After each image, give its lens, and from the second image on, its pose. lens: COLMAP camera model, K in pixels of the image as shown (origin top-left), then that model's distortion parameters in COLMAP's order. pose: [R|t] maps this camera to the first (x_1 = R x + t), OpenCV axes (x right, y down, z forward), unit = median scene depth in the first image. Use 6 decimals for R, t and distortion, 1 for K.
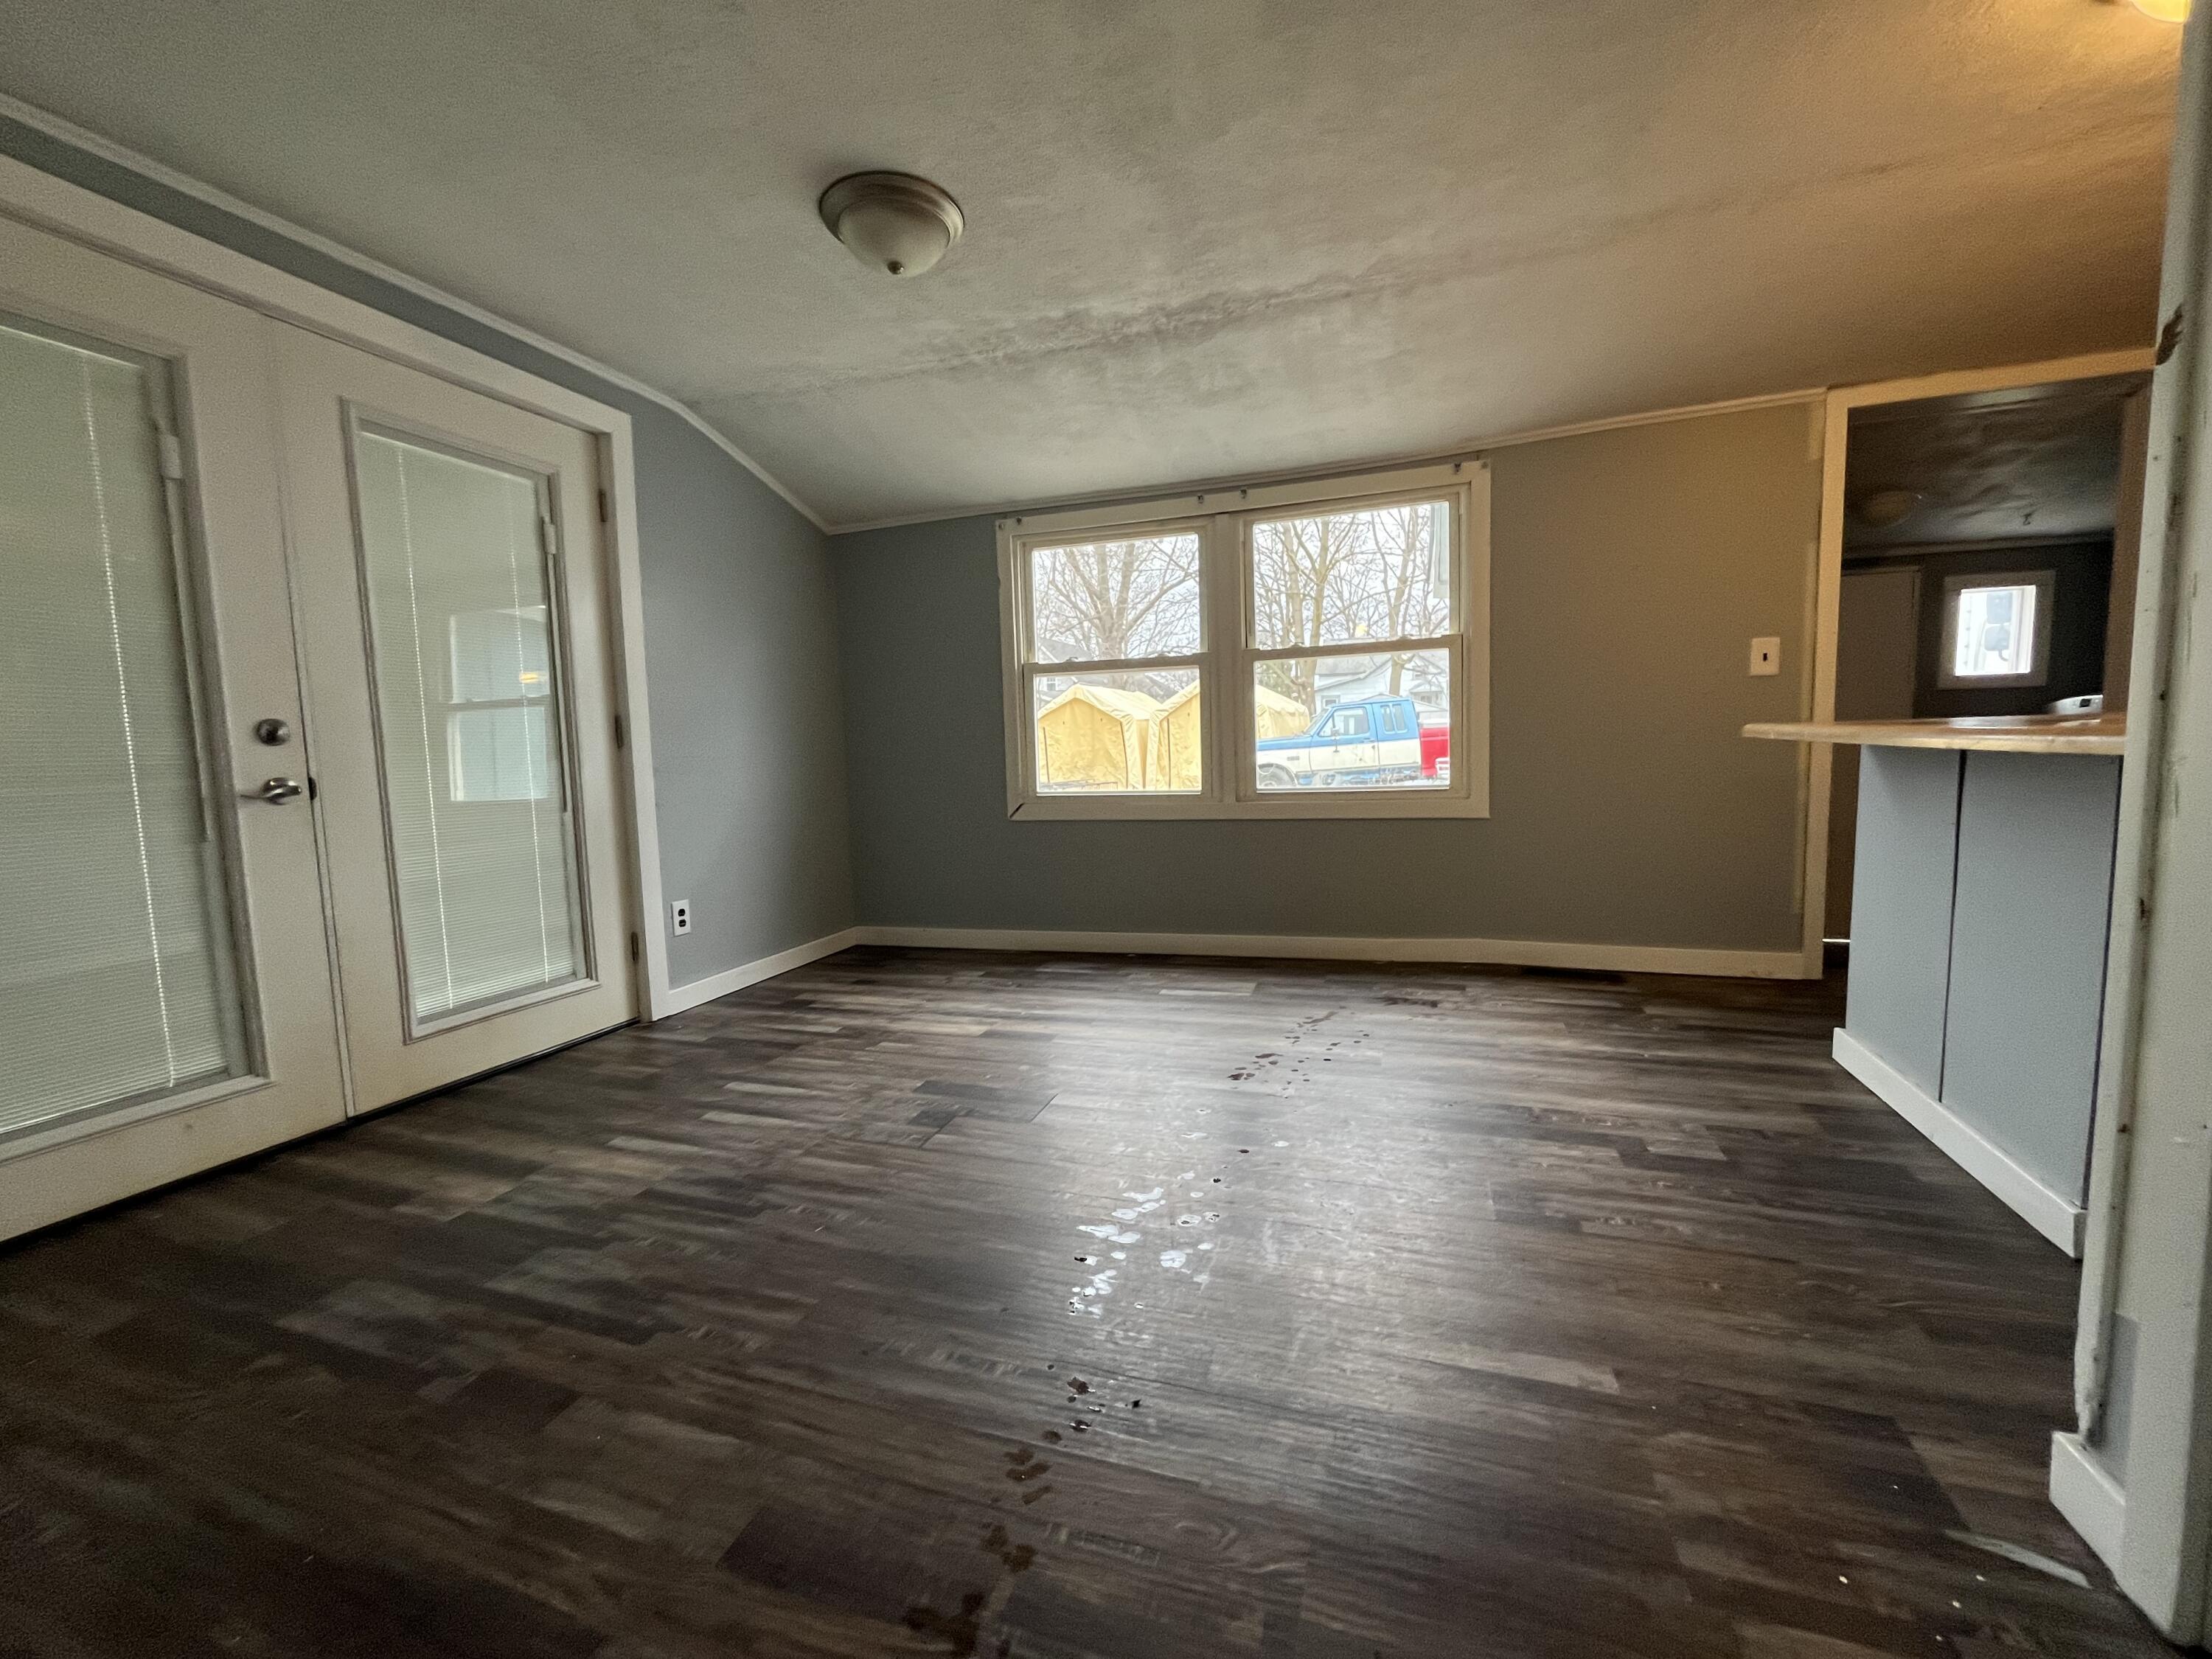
lens RADIAL K [[892.8, 0, 1112.0], [0, 892.8, 825.4], [0, 0, 1]] dist [-0.002503, -0.000172]
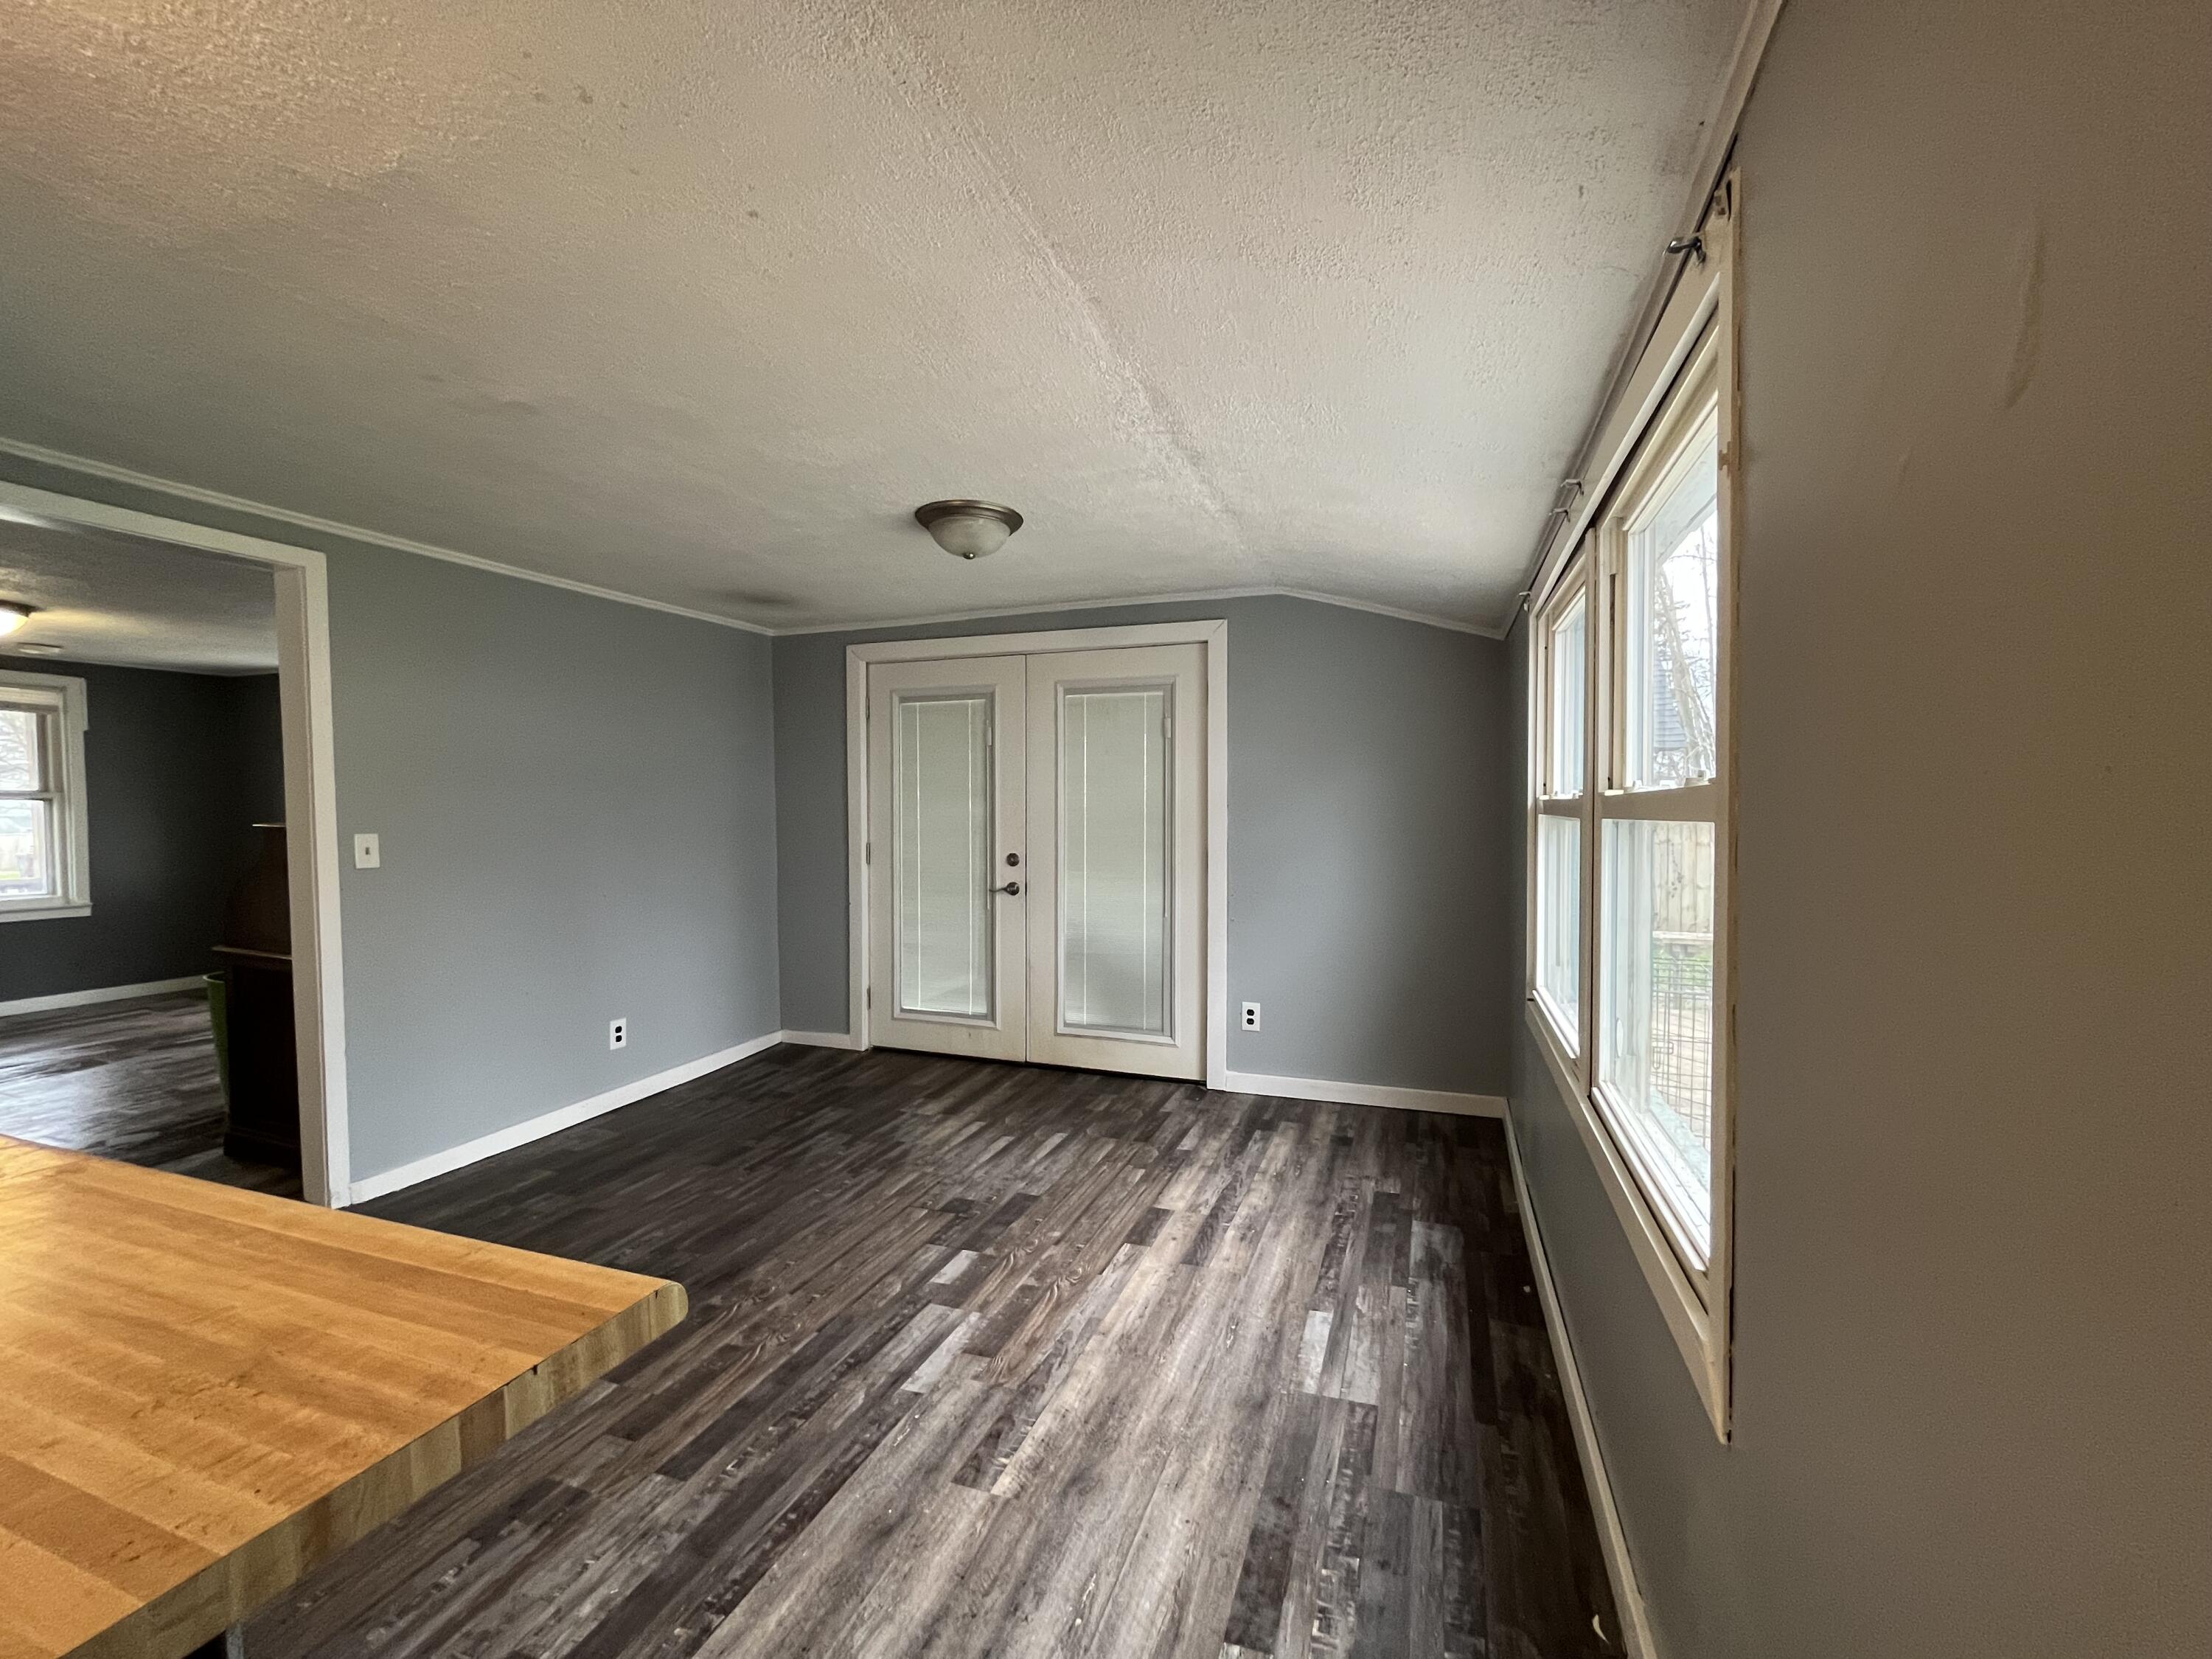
lens RADIAL K [[892.8, 0, 1112.0], [0, 892.8, 825.4], [0, 0, 1]] dist [-0.002503, -0.000172]
pose [[-0.018644, 0.053329, -0.998403, 0.896386], [-0.081960, 0.995134, 0.054685, -0.258076], [0.996461, 0.082848, -0.014183, 1.030788]]
